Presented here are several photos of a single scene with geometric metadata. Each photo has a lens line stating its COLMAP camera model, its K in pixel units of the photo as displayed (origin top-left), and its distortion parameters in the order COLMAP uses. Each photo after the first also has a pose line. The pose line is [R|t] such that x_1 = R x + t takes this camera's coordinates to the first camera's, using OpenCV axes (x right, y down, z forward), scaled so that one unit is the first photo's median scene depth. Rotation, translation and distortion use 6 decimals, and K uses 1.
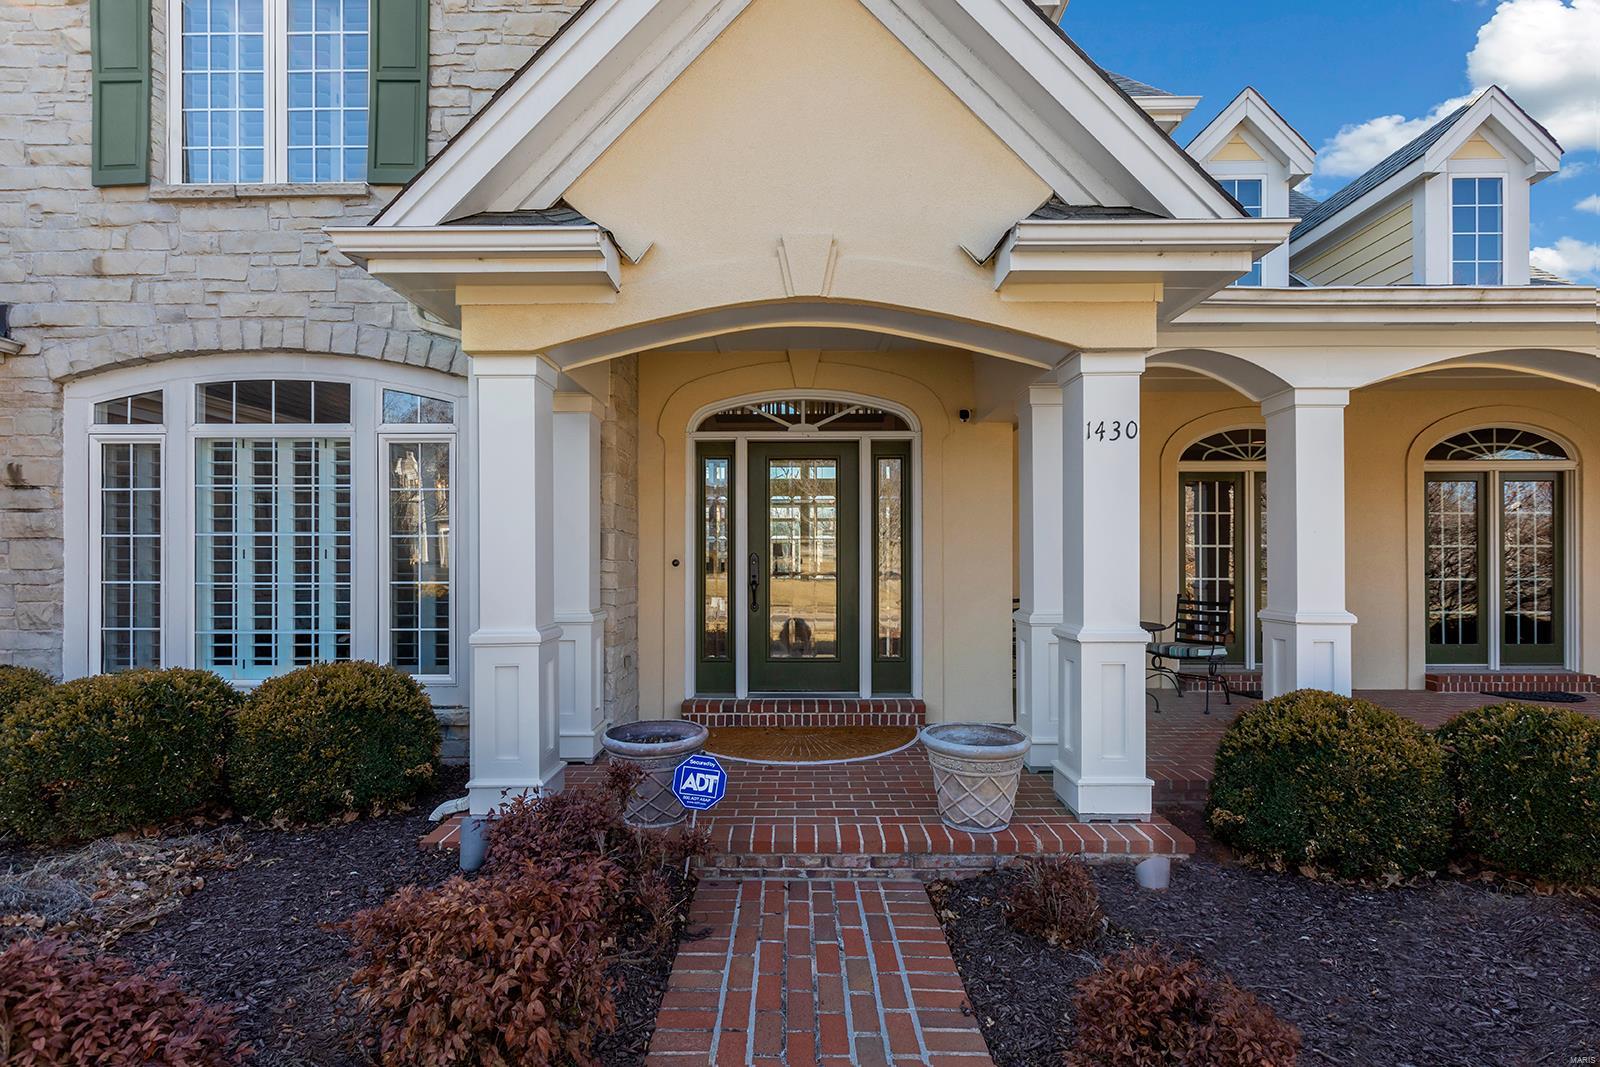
lens RADIAL K [[720.4, 0, 795.6], [0, 720.4, 525.7], [0, 0, 1]] dist [-0.000815, -0.000151]
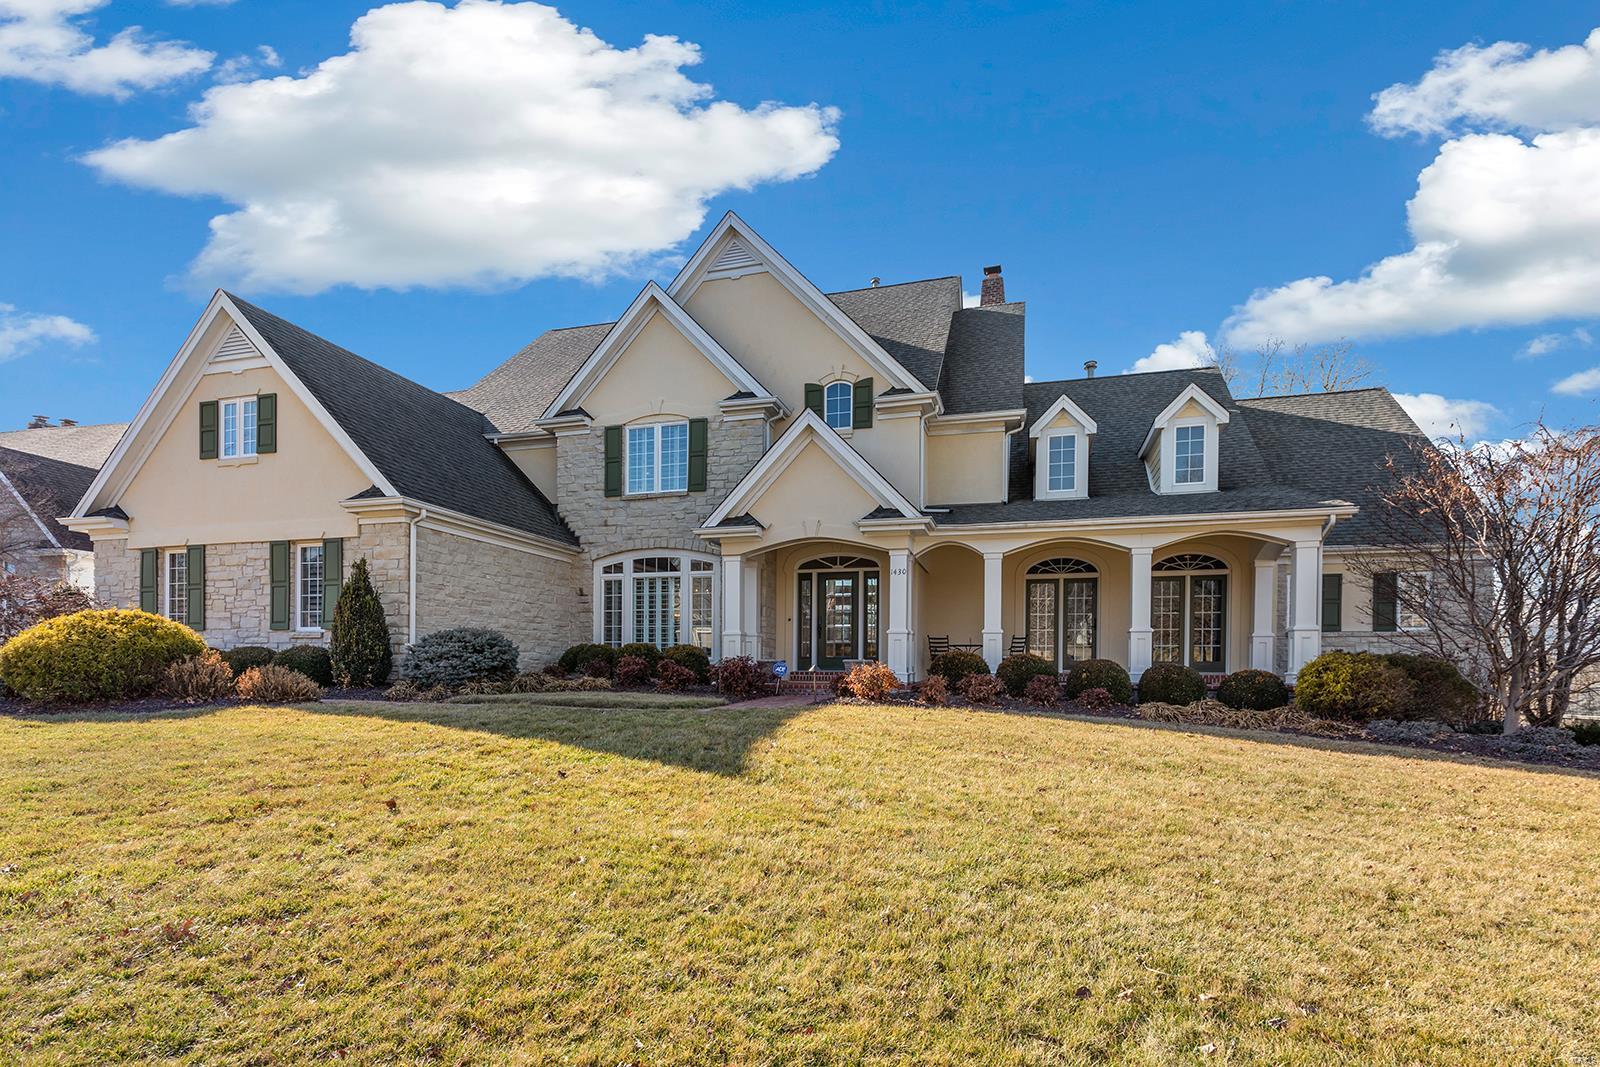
lens RADIAL K [[720.4, 0, 795.6], [0, 720.4, 525.7], [0, 0, 1]] dist [-0.000815, -0.000151]
pose [[0.963091, -0.044434, -0.265482, 0.618643], [0.004346, 0.988719, -0.149718, 0.114768], [0.269140, 0.143039, 0.952420, -1.686664]]
